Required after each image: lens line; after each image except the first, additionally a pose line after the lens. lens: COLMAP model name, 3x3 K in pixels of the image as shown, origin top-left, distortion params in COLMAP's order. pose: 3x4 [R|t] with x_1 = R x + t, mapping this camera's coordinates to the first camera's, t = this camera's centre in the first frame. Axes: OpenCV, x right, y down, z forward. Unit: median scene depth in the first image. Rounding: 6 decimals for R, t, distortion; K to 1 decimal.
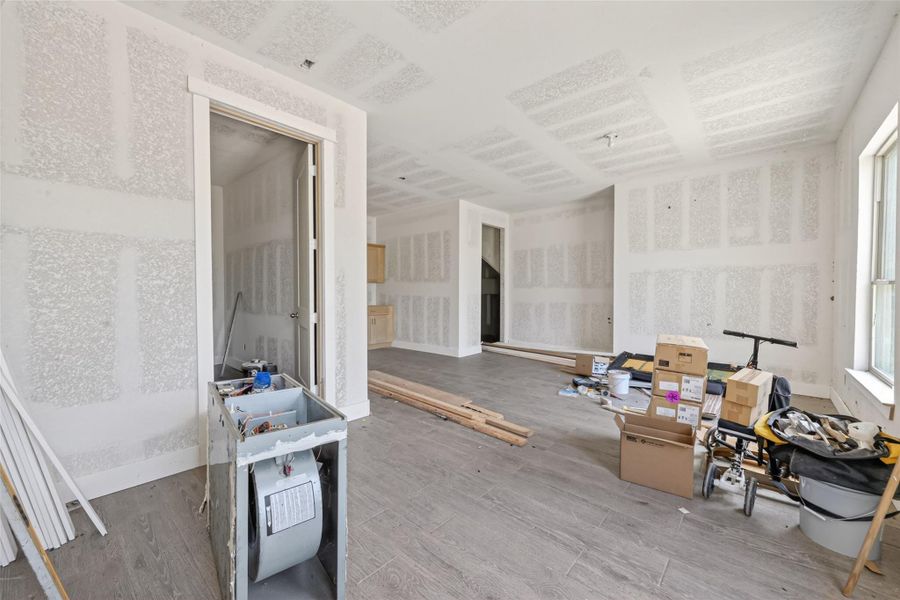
lens RADIAL K [[356.6, 0, 450.0], [0, 356.6, 299.0], [0, 0, 1]] dist [-0.003514, -0.000008]
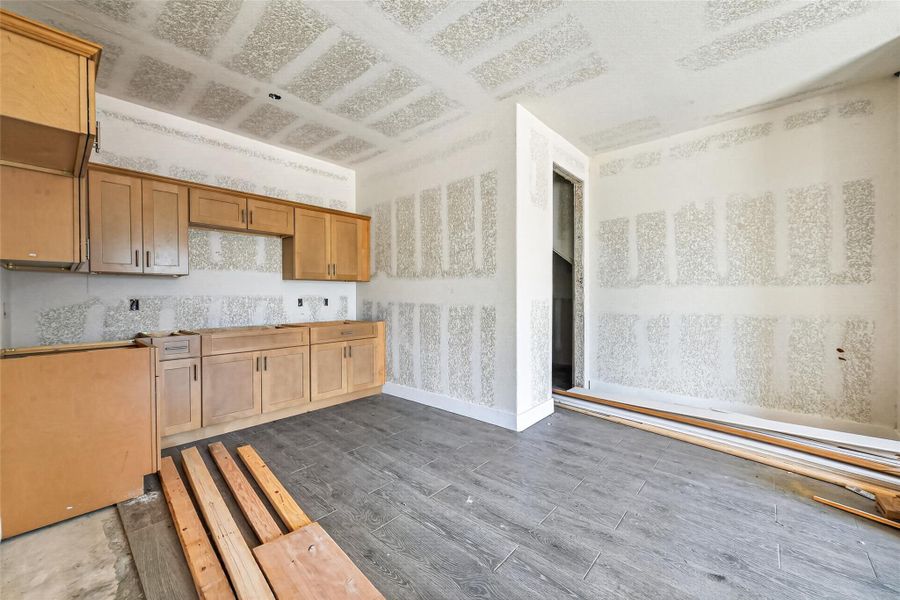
lens RADIAL K [[349.6, 0, 449.9], [0, 349.6, 300.1], [0, 0, 1]] dist [-0.001109, -0.000044]
pose [[0.999970, -0.007650, 0.001553, -0.060383], [0.007667, 0.999906, -0.011339, -0.007801], [-0.001466, 0.011351, 0.999935, 0.477542]]
